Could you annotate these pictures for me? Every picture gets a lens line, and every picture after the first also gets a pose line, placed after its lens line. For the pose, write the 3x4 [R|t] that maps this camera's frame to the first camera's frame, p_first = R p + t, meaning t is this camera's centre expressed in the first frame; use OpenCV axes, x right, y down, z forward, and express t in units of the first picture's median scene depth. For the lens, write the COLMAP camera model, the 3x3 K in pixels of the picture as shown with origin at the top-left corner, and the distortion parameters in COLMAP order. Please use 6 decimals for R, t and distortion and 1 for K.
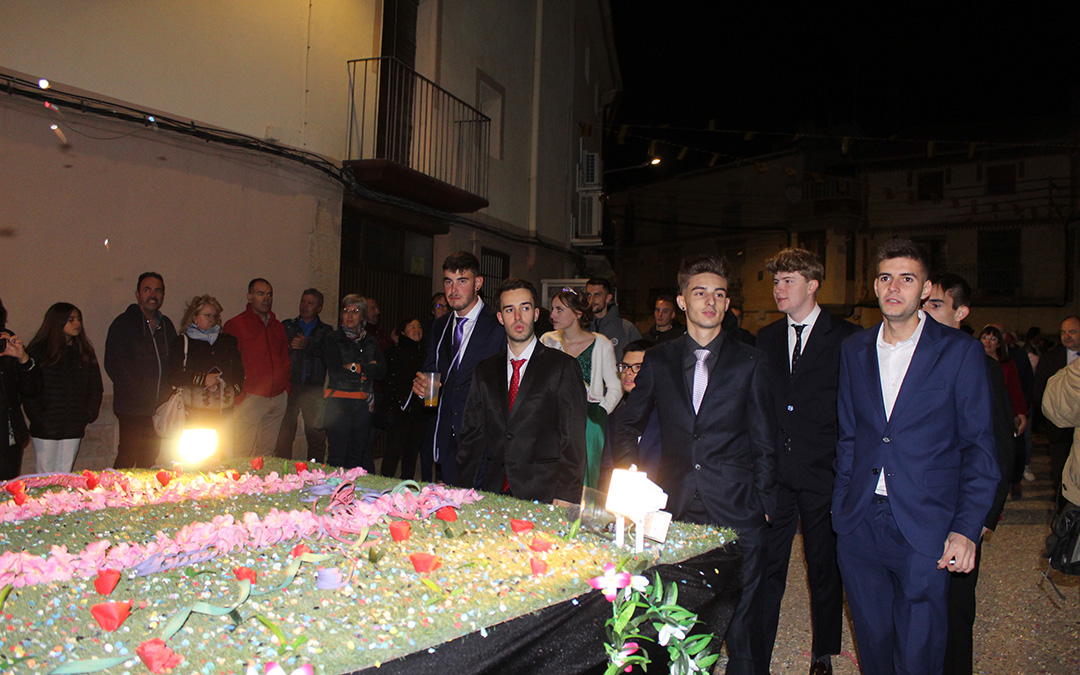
lens RADIAL K [[923.8, 0, 550.4], [0, 923.8, 329.5], [0, 0, 1]] dist [-0.150763, 0.145593]
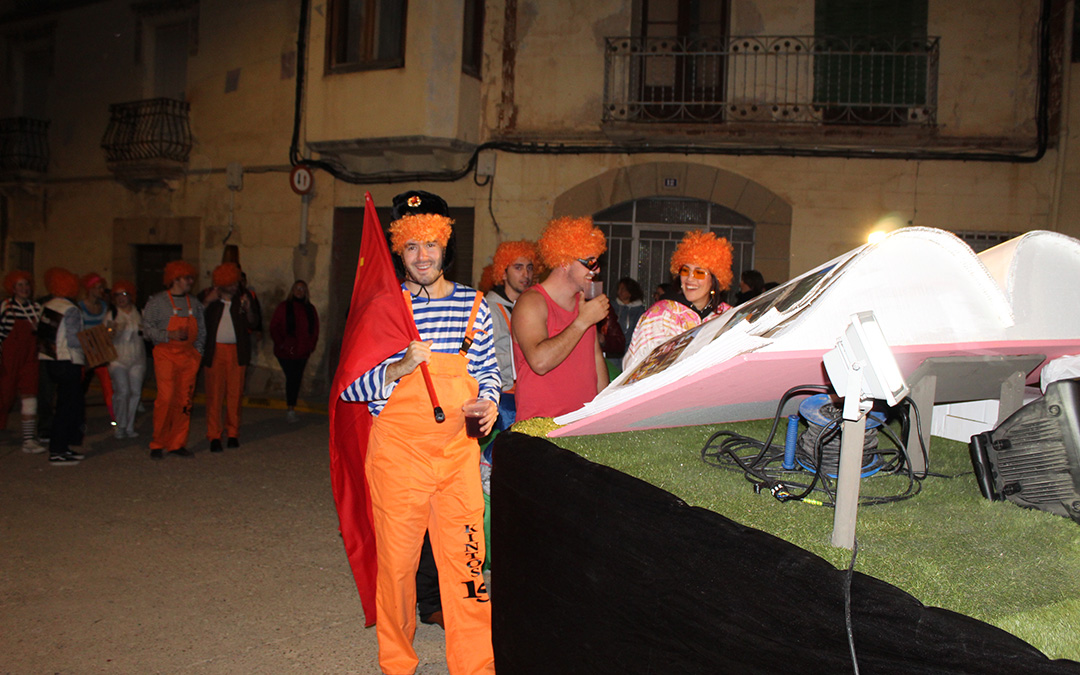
lens RADIAL K [[923.8, 0, 525.9], [0, 923.8, 334.4], [0, 0, 1]] dist [-0.150763, 0.145593]
pose [[0.879555, -0.018730, 0.475428, 0.185846], [-0.022590, 0.996454, 0.081050, 0.020738], [-0.475260, -0.082028, 0.876013, 0.711270]]
